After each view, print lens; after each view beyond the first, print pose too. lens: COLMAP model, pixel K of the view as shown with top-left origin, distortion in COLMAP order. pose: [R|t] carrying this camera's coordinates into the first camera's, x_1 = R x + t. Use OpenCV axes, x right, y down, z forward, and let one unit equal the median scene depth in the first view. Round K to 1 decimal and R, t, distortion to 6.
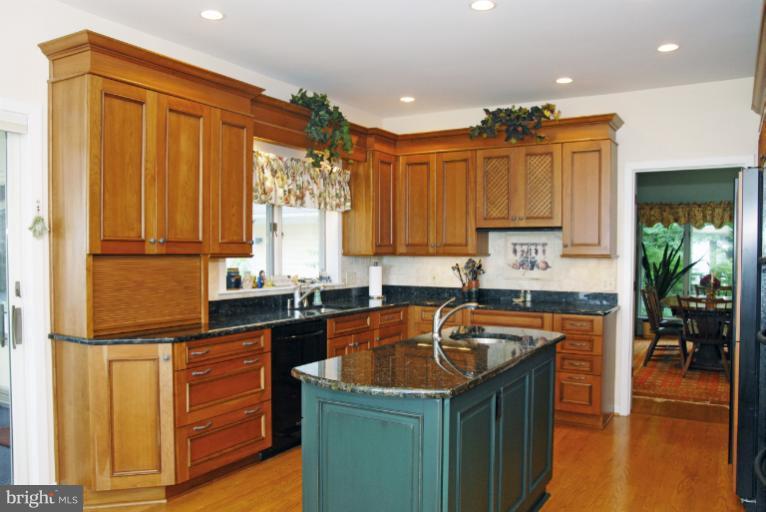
lens RADIAL K [[609.5, 0, 387.2], [0, 609.5, 263.1], [0, 0, 1]] dist [-0.059858, -0.009839]
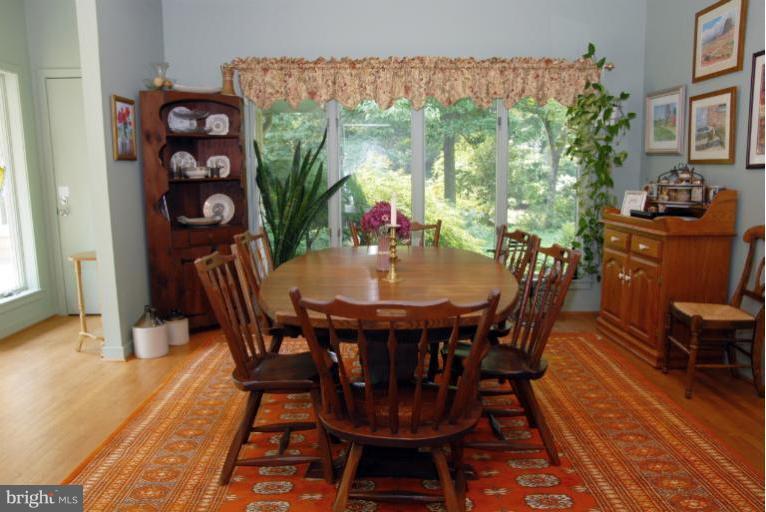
lens RADIAL K [[609.5, 0, 377.9], [0, 609.5, 263.5], [0, 0, 1]] dist [-0.059858, -0.009839]
pose [[0.845649, -0.097557, 0.524748, 0.406354], [0.028817, 0.990065, 0.137627, 0.005002], [-0.532961, -0.101262, 0.840059, 0.870818]]
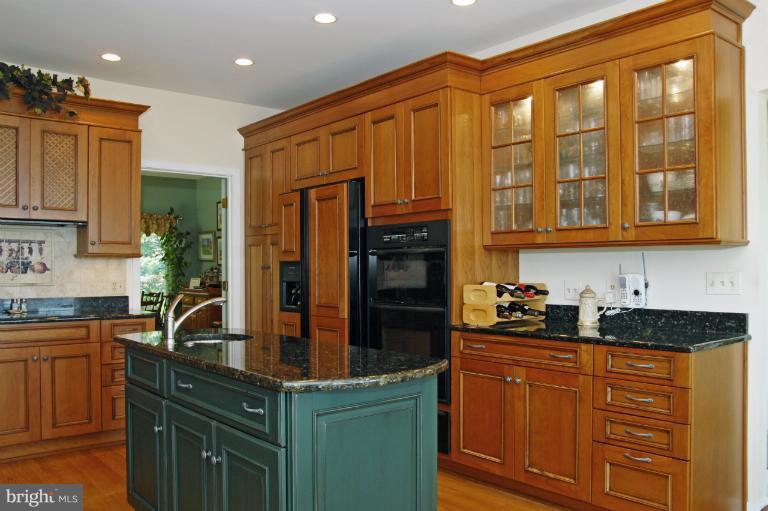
lens RADIAL K [[611.1, 0, 384.7], [0, 611.1, 261.4], [0, 0, 1]] dist [-0.059858, -0.009839]
pose [[0.313950, 0.000938, 0.949439, -0.366782], [0.031178, 0.999450, -0.011297, 0.019349], [-0.948927, 0.033149, 0.313748, 0.300464]]
